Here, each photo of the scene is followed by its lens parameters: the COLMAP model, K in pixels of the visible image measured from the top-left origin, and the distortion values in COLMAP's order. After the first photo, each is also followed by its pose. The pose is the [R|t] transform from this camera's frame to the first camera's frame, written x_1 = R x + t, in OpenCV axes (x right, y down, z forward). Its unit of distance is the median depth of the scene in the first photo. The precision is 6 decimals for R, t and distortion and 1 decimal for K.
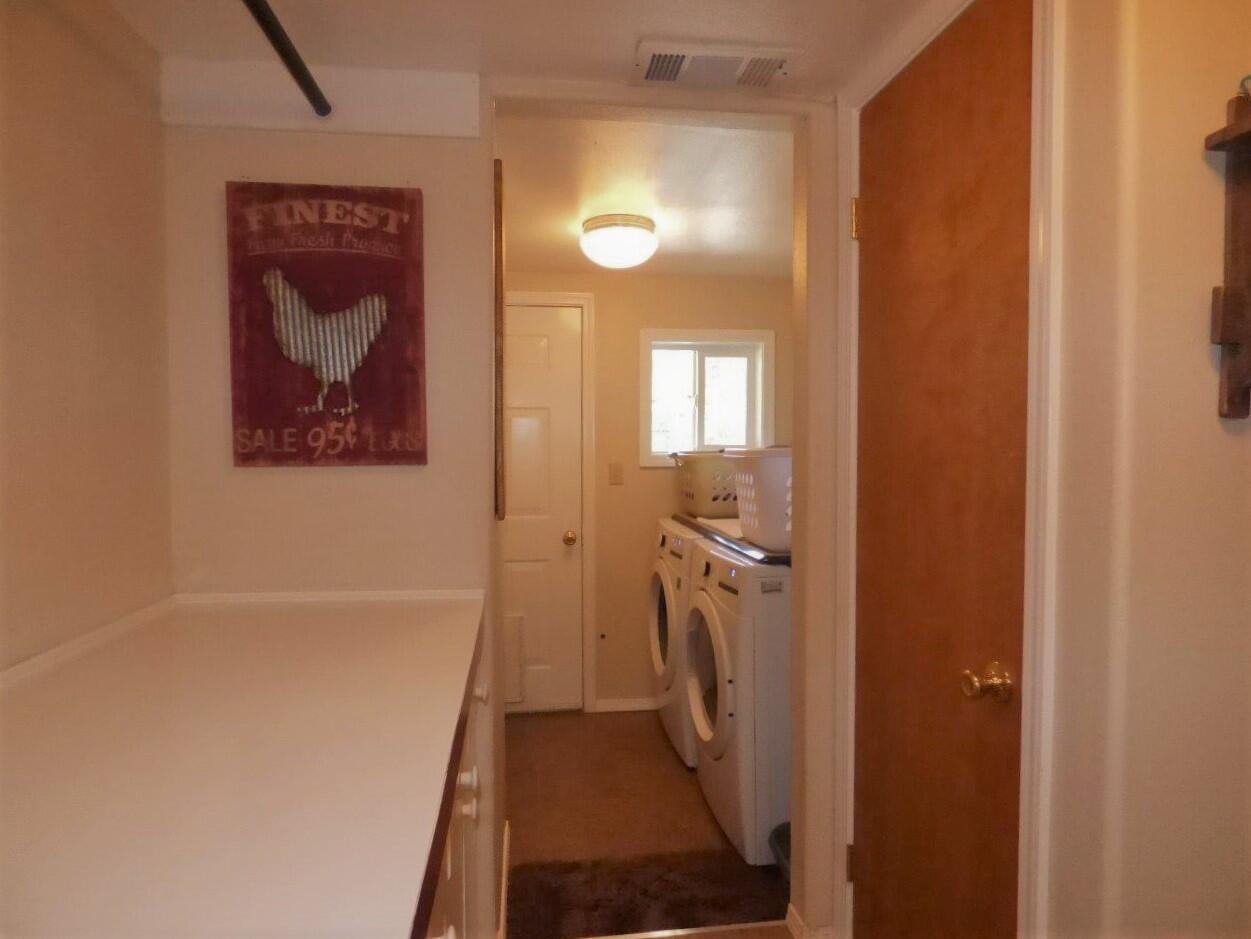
lens RADIAL K [[779.0, 0, 625.5], [0, 779.0, 469.5], [0, 0, 1]] dist [0.003913, 0.000081]
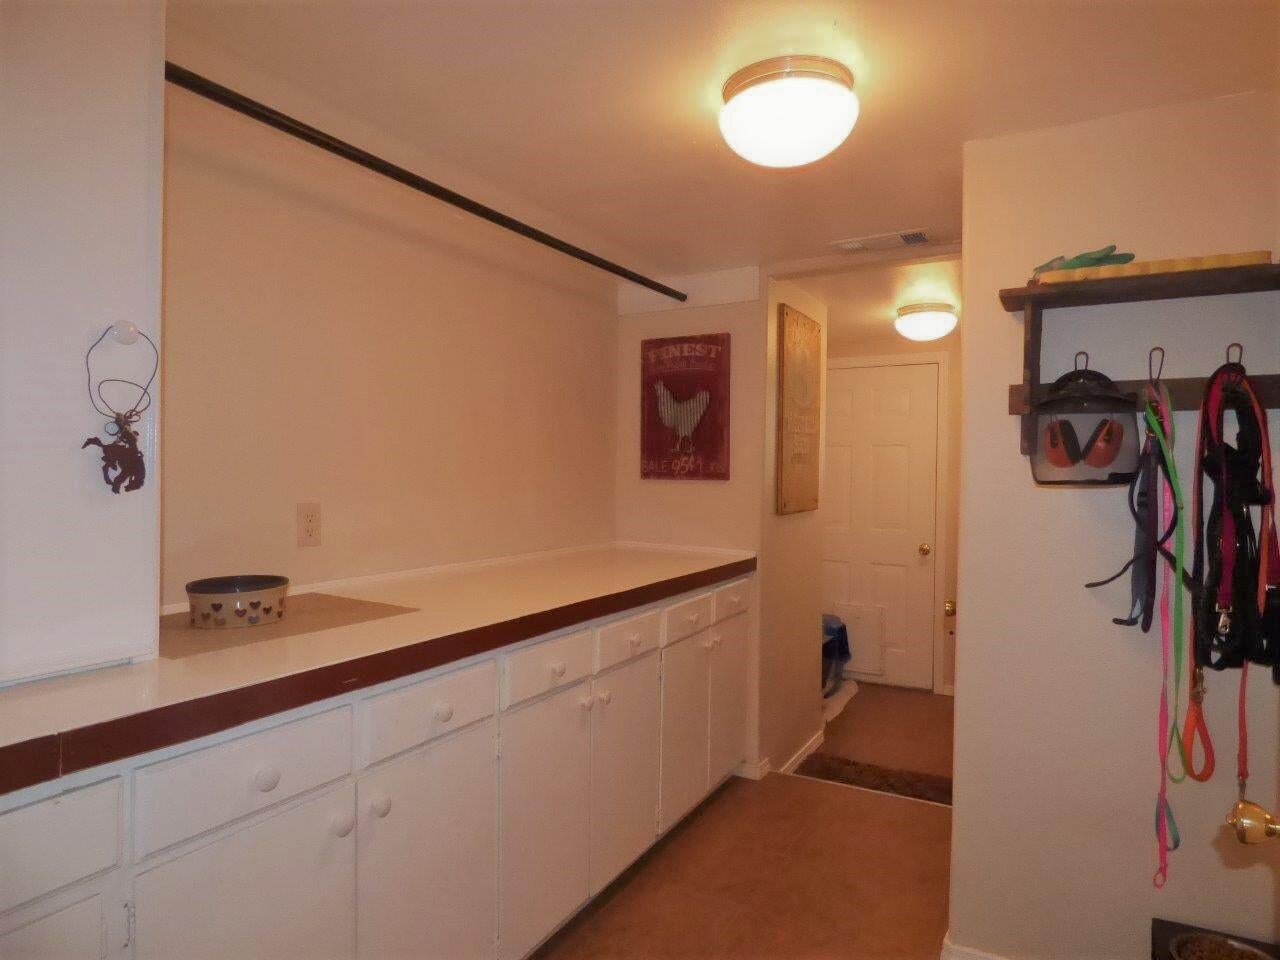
lens RADIAL K [[797.1, 0, 640.0], [0, 797.1, 480.0], [0, 0, 1]] dist [0.003913, 0.000081]
pose [[0.804982, 0.018737, -0.593004, 0.715892], [-0.034581, 0.999284, -0.015368, 0.030451], [0.592291, 0.032878, 0.805053, -0.660040]]
